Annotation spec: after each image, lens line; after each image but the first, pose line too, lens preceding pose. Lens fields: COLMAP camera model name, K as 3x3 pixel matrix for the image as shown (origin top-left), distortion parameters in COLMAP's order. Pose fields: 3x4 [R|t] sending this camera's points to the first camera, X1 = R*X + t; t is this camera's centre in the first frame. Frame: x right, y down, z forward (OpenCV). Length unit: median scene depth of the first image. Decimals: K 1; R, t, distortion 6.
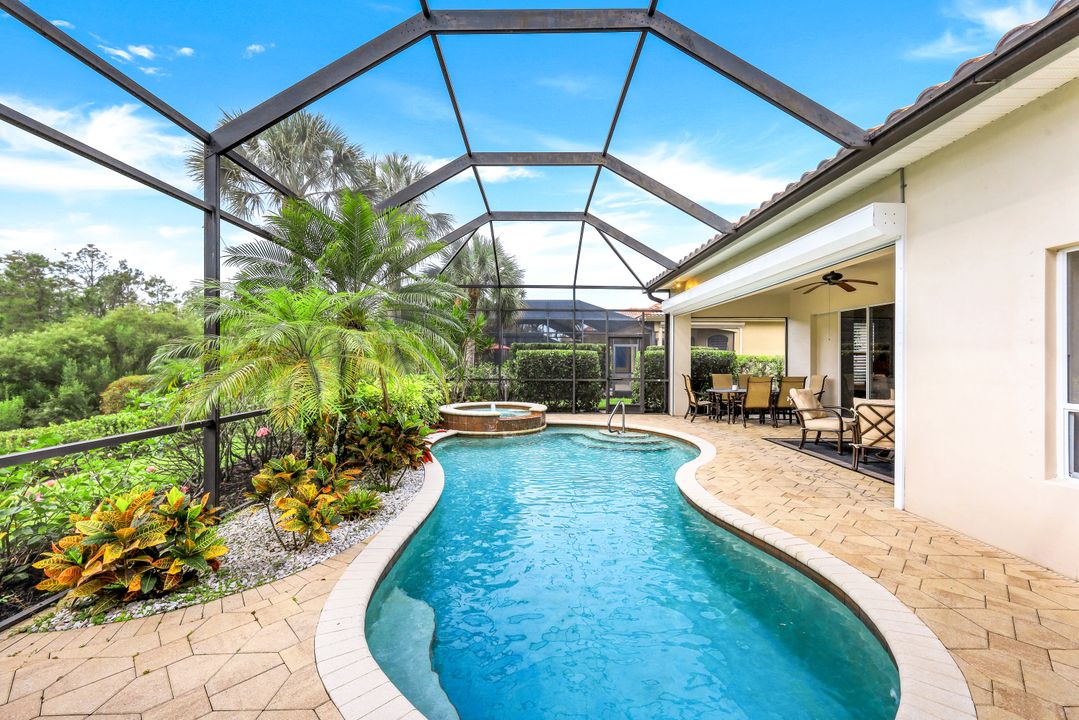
lens RADIAL K [[436.8, 0, 539.5], [0, 436.8, 360.0], [0, 0, 1]] dist [-0.001704, -0.000373]
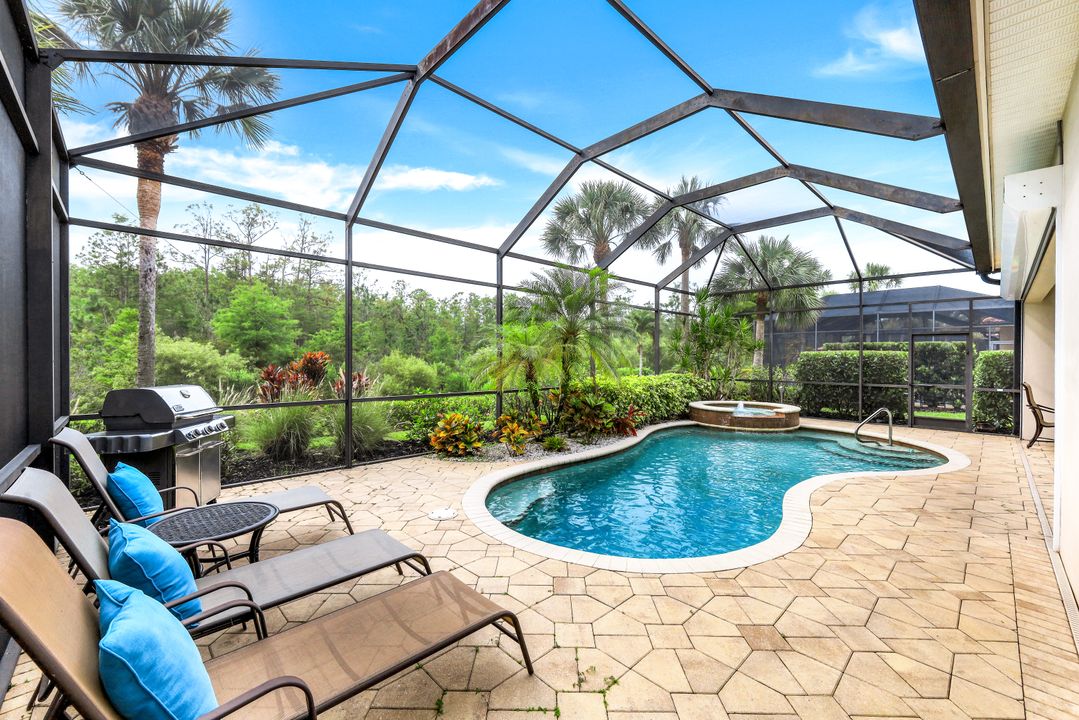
lens RADIAL K [[430.5, 0, 539.5], [0, 430.5, 360.0], [0, 0, 1]] dist [-0.000927, -0.000088]
pose [[0.683985, -0.001831, -0.729494, 0.349635], [-0.004090, 0.999972, -0.006344, 0.004453], [0.729485, 0.007323, 0.683958, -0.092922]]
